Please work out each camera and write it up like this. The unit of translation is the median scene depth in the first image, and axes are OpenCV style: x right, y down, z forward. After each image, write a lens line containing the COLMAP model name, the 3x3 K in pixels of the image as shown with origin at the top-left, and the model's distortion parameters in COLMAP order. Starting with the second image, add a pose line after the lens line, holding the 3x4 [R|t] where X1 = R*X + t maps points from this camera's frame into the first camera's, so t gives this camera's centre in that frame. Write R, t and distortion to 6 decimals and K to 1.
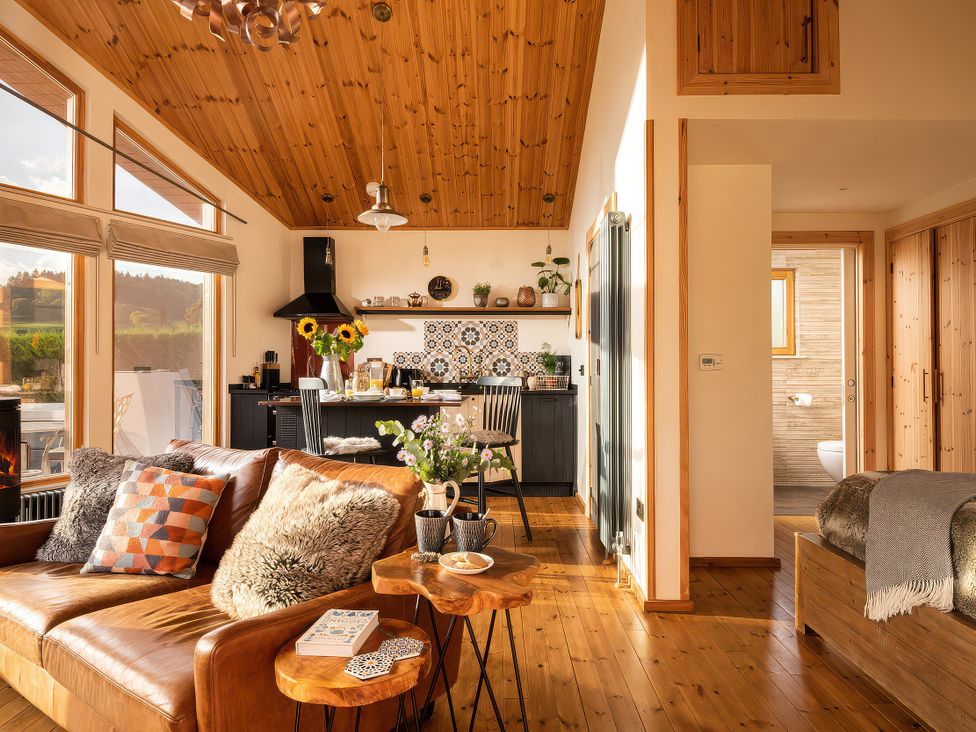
lens RADIAL K [[625.3, 0, 488.0], [0, 625.3, 366.0], [0, 0, 1]] dist [0.005119, 0.000000]
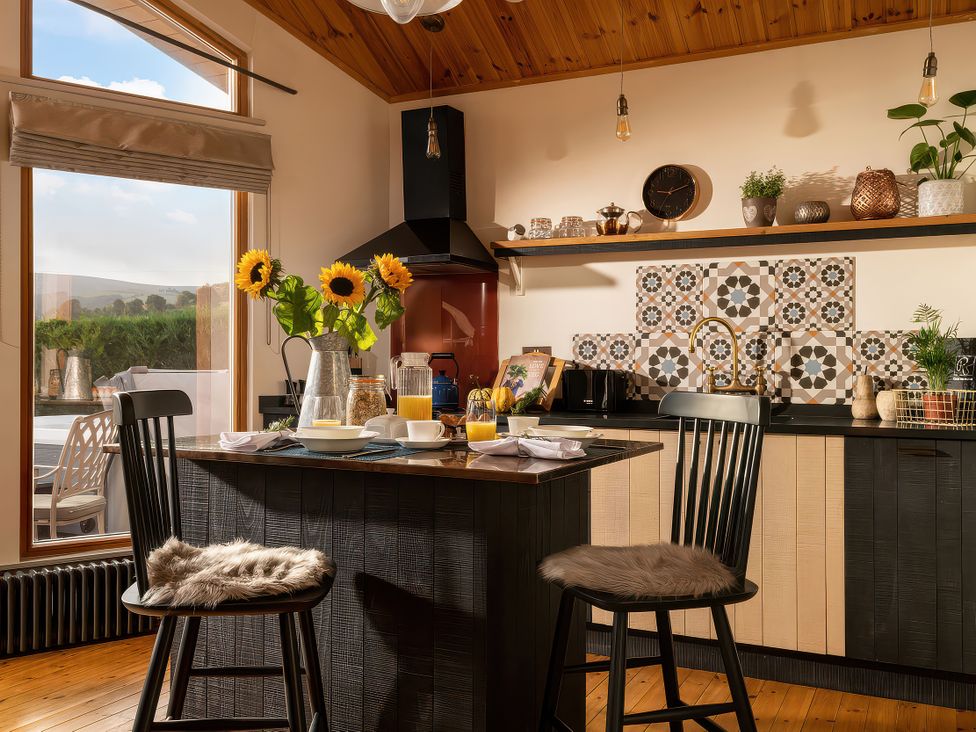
lens RADIAL K [[897.6, 0, 488.0], [0, 897.6, 366.0], [0, 0, 1]] dist [0.011119, 0.003696]
pose [[0.903253, 0.005369, -0.429074, 0.084823], [-0.005563, 0.999984, 0.000802, 0.001879], [0.429072, 0.001662, 0.903269, 0.355735]]
